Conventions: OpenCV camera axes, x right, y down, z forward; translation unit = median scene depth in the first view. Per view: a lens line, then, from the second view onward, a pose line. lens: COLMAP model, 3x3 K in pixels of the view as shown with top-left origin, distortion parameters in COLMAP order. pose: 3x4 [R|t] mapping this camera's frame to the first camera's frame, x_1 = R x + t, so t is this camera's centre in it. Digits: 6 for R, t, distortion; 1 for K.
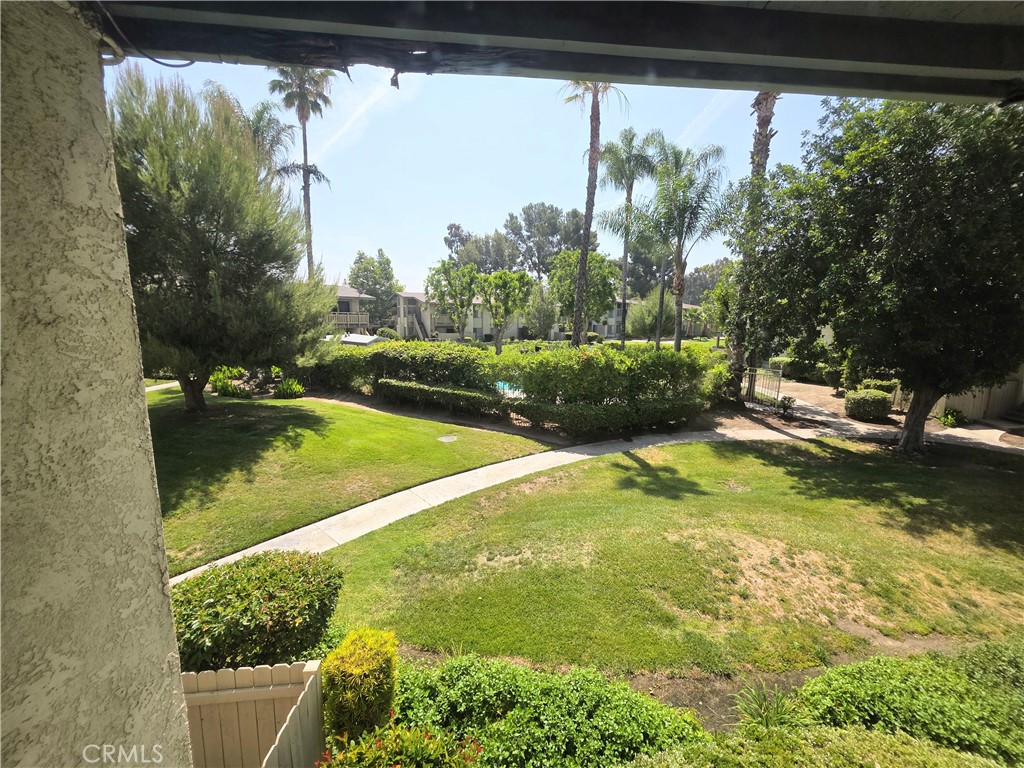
lens RADIAL K [[412.7, 0, 515.7], [0, 412.7, 384.8], [0, 0, 1]] dist [0.001839, 0.000232]
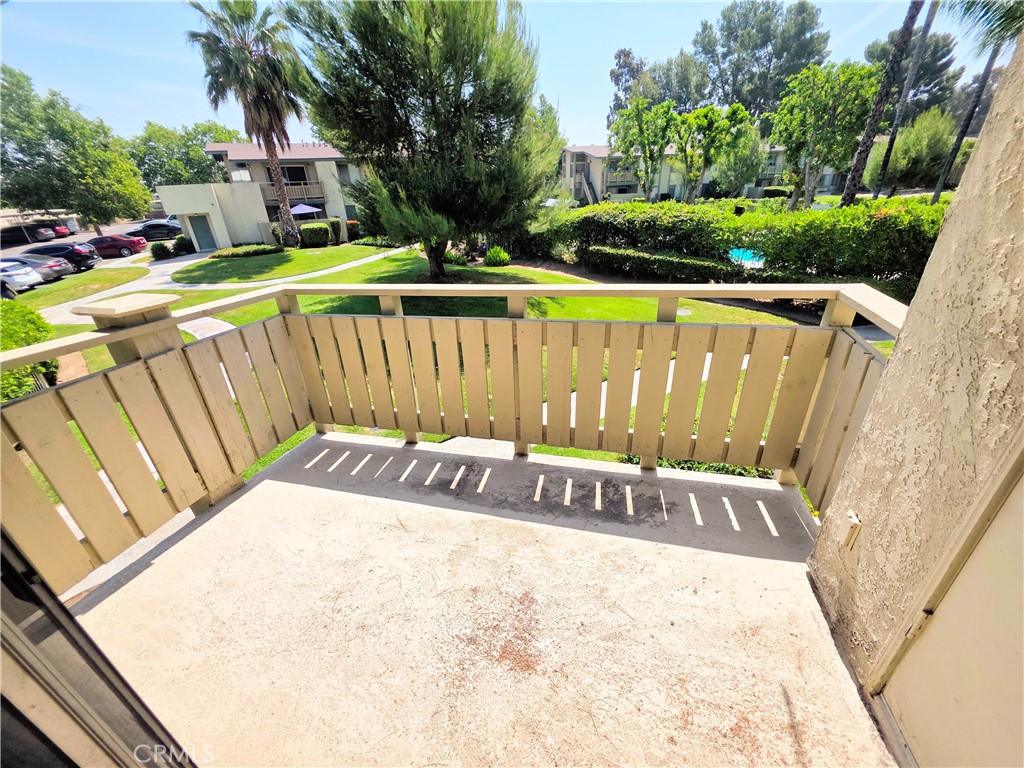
lens RADIAL K [[412.7, 0, 515.7], [0, 412.7, 384.8], [0, 0, 1]] dist [0.001839, 0.000232]
pose [[0.946924, 0.100942, -0.305198, -0.183258], [-0.004436, 0.953432, 0.301576, 0.004702], [0.321427, -0.284216, 0.903275, -0.022944]]
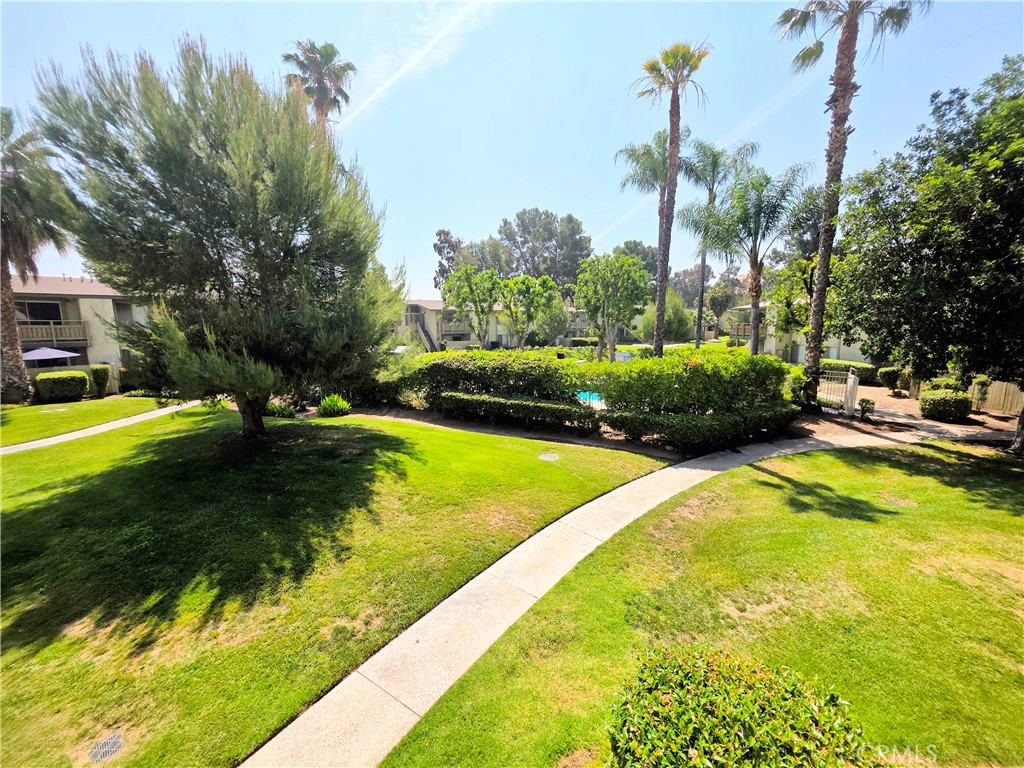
lens RADIAL K [[412.7, 0, 515.7], [0, 412.7, 384.8], [0, 0, 1]] dist [0.001839, 0.000232]
pose [[0.997882, -0.026001, 0.059631, -0.241831], [0.026896, 0.999537, -0.014246, -0.014934], [-0.059233, 0.015819, 0.998119, 0.079026]]
